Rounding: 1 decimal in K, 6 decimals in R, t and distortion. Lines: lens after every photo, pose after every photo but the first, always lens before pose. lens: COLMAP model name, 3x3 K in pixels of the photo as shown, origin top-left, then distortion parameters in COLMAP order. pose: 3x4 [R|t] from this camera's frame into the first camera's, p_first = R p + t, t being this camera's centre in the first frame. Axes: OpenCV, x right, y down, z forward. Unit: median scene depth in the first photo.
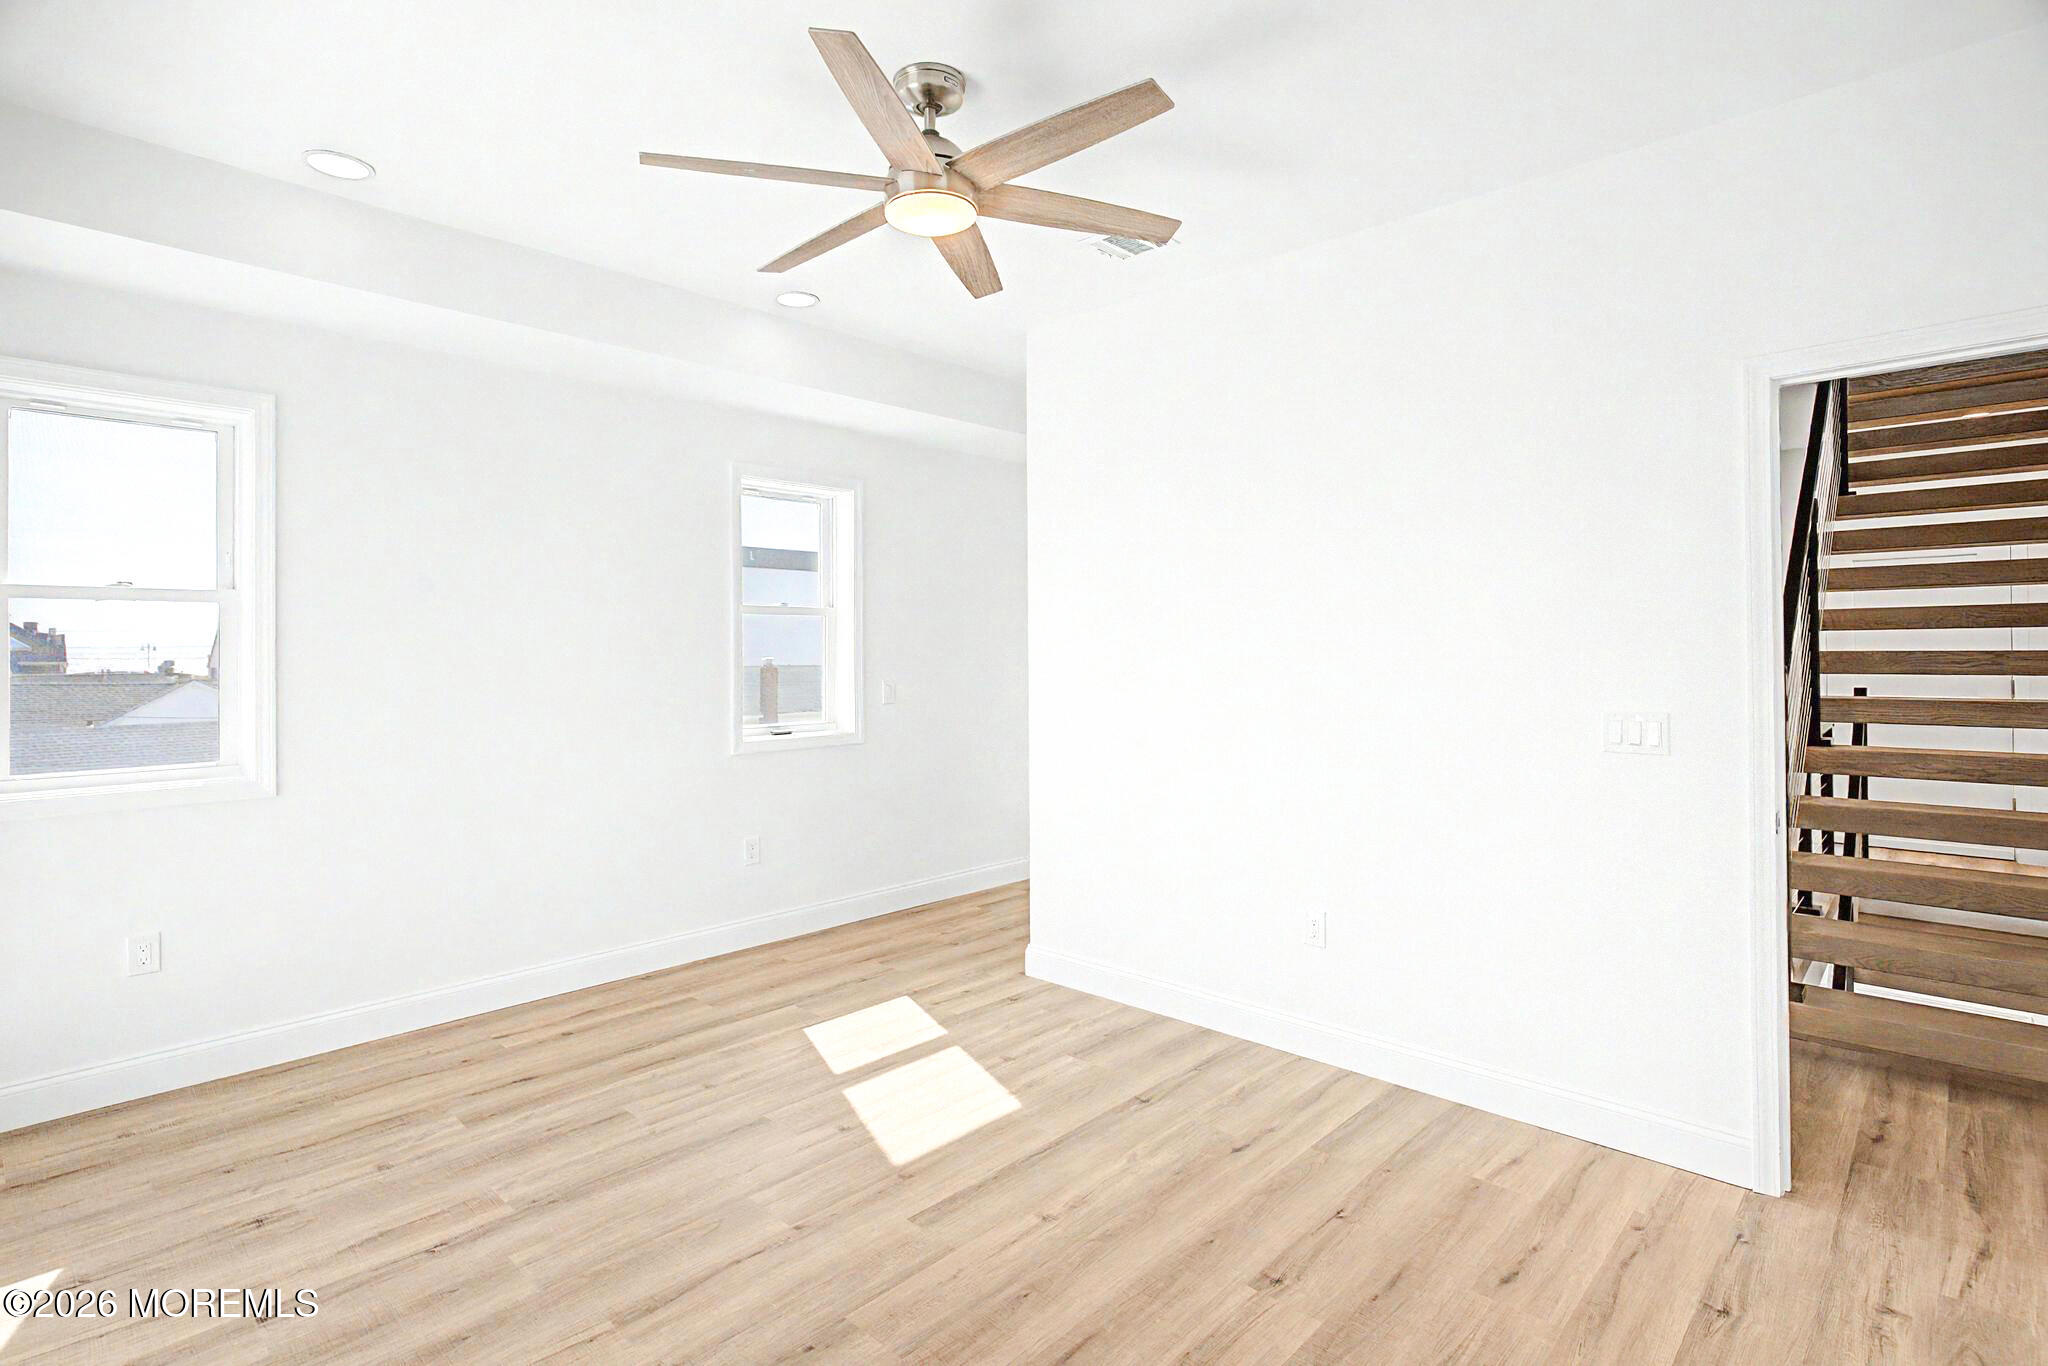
lens RADIAL K [[1008.5, 0, 1033.6], [0, 1008.5, 662.3], [0, 0, 1]] dist [-0.002217, 0.003718]
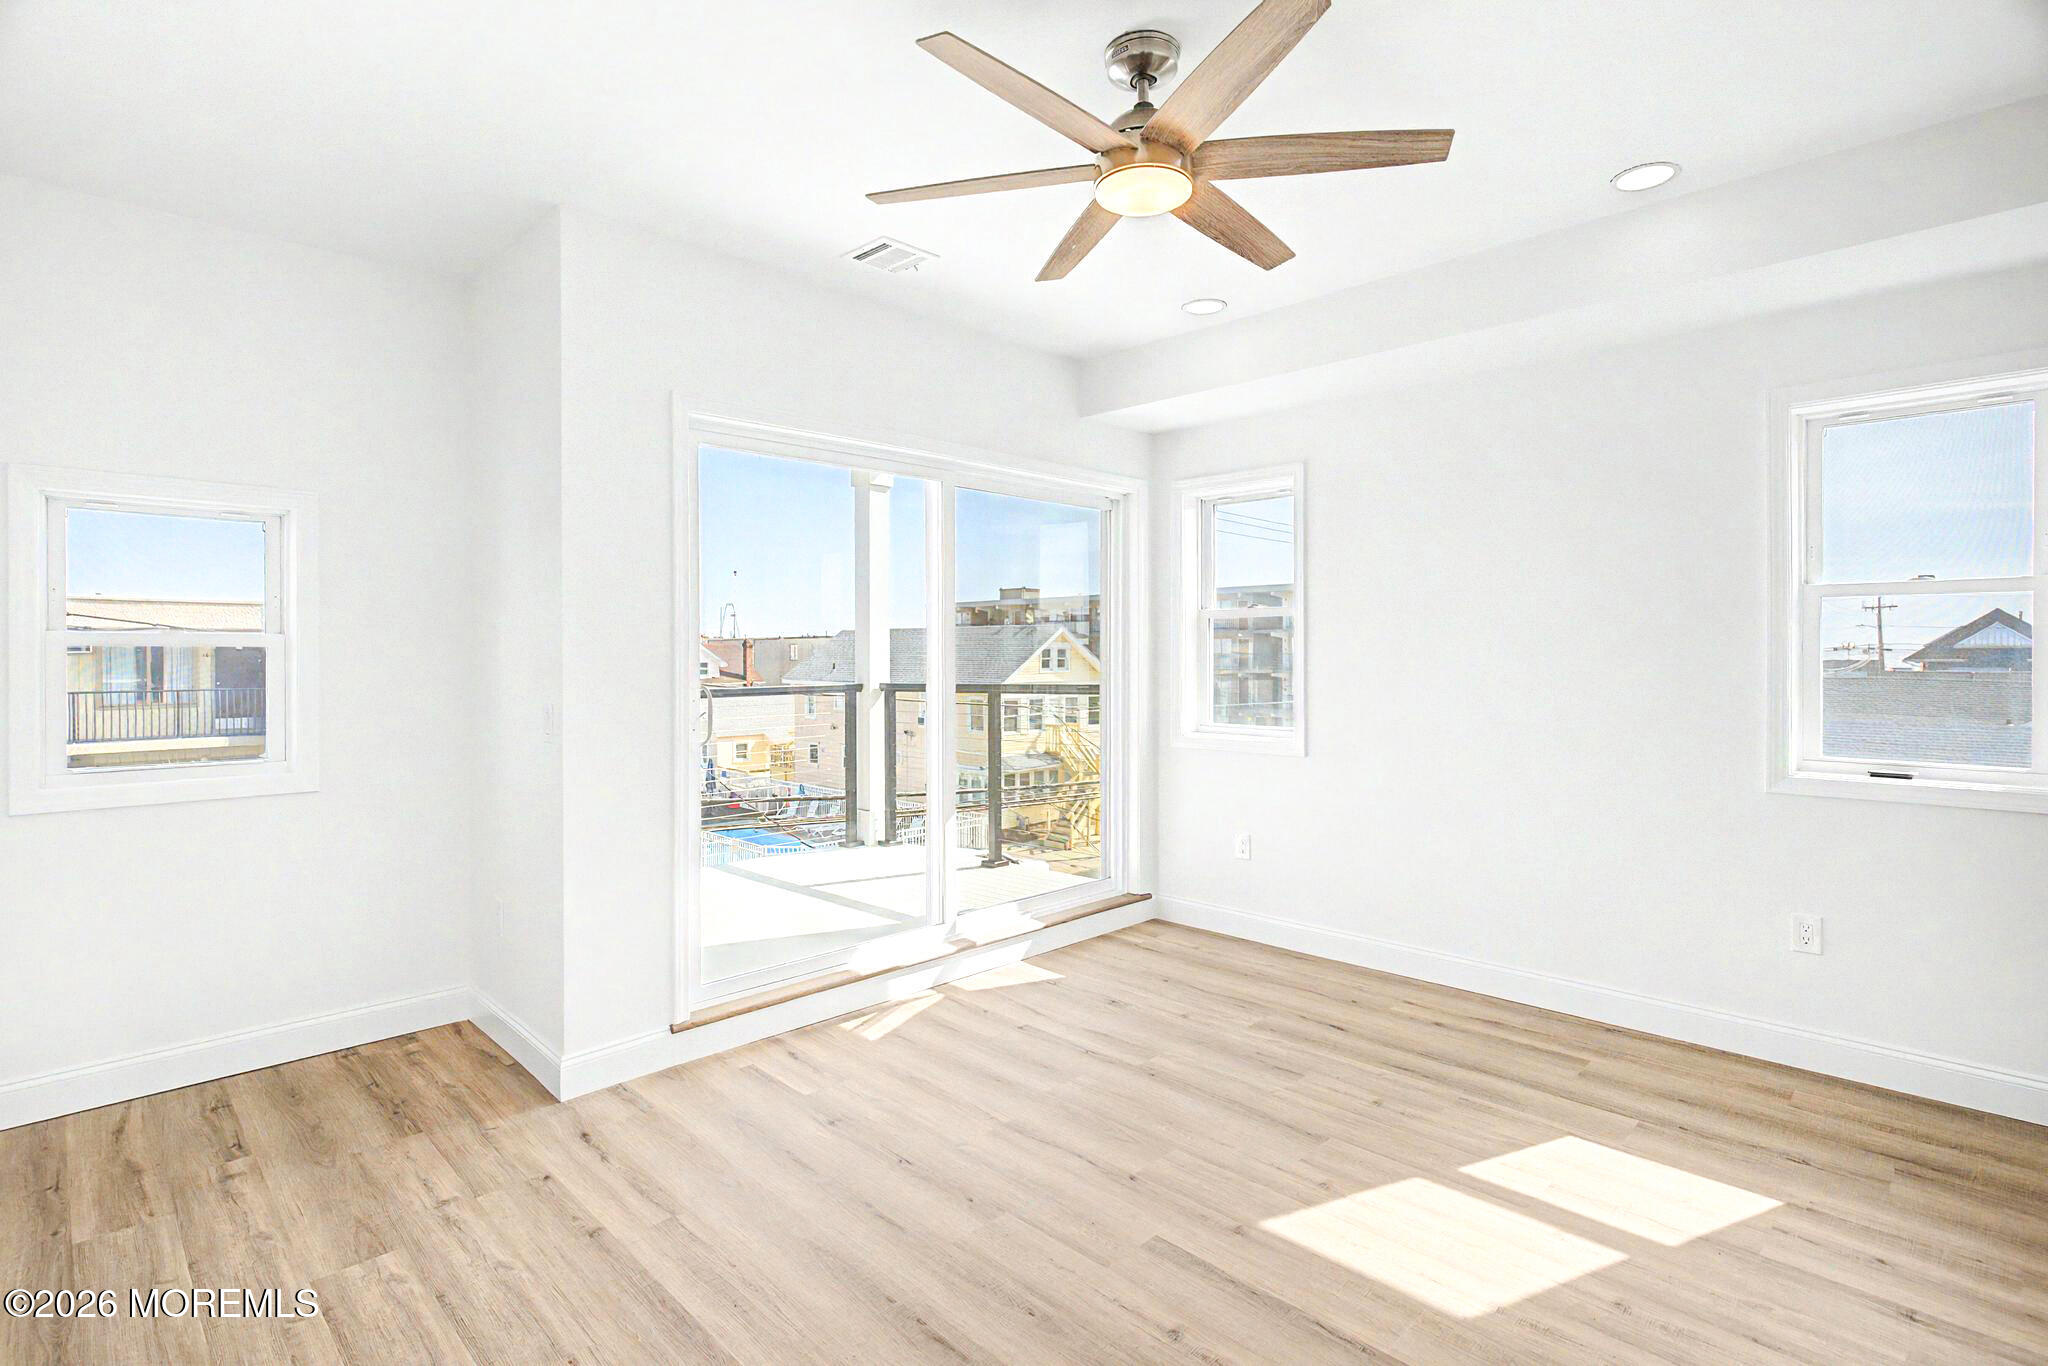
lens RADIAL K [[1008.5, 0, 1022.3], [0, 1008.5, 677.2], [0, 0, 1]] dist [-0.002217, 0.003718]
pose [[-0.029659, 0.034893, -0.998951, 0.620533], [-0.007519, 0.999354, 0.035130, -0.022091], [0.999532, 0.008553, -0.029378, 0.652086]]
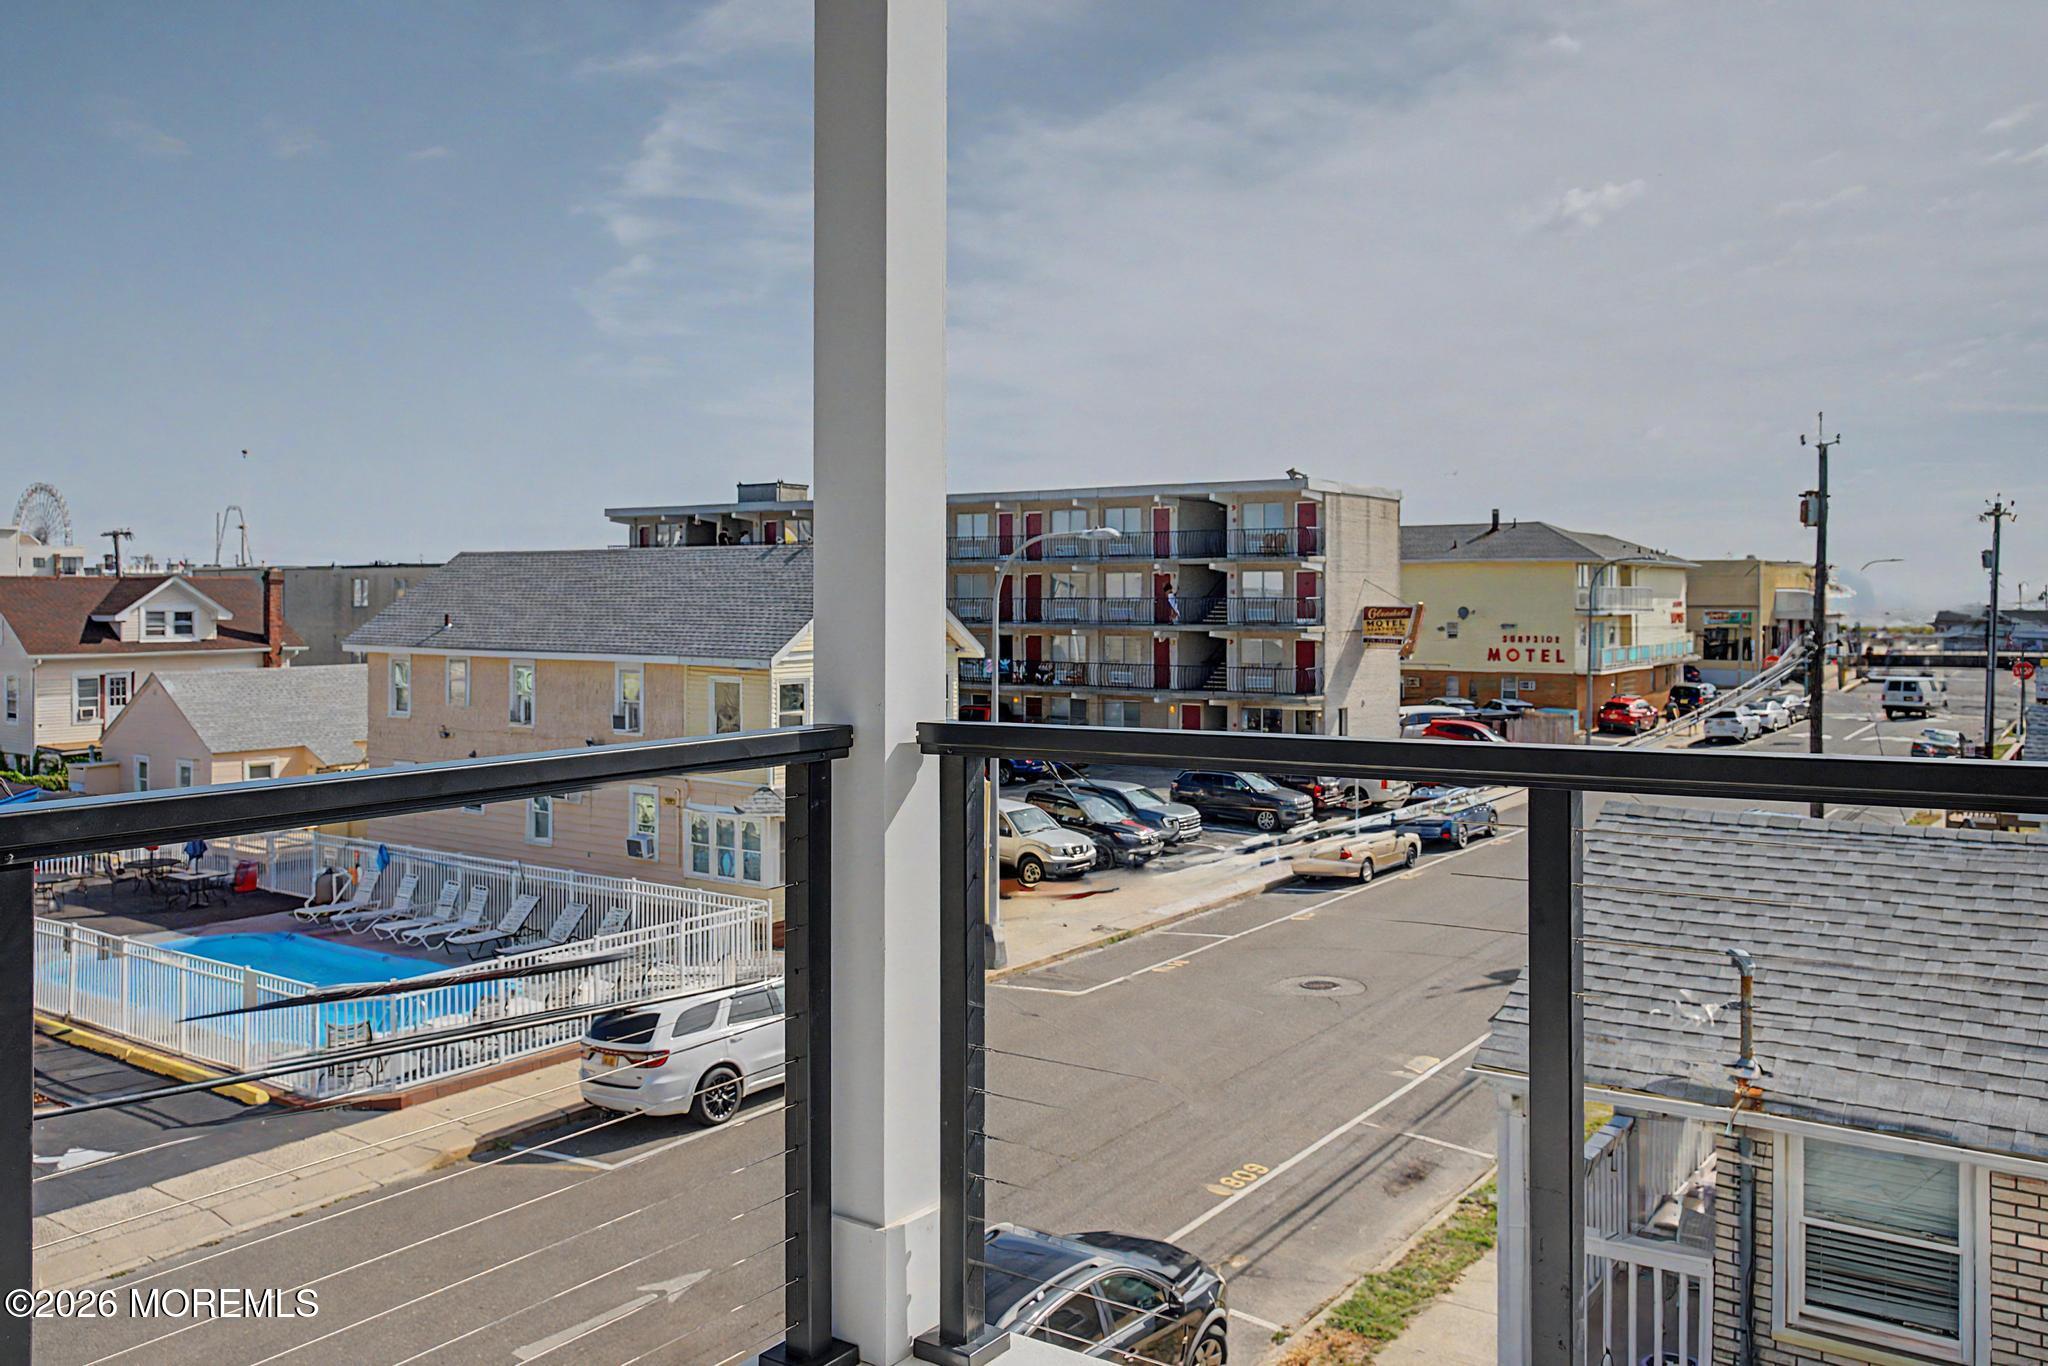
lens RADIAL K [[1627.2, 0, 1026.6], [0, 1627.2, 617.4], [0, 0, 1]] dist [0.006530, 0.006026]
pose [[0.140486, 0.024764, -0.989773, 0.465978], [-0.011942, 0.999657, 0.023316, -0.020838], [0.990011, 0.008545, 0.140733, 0.597894]]
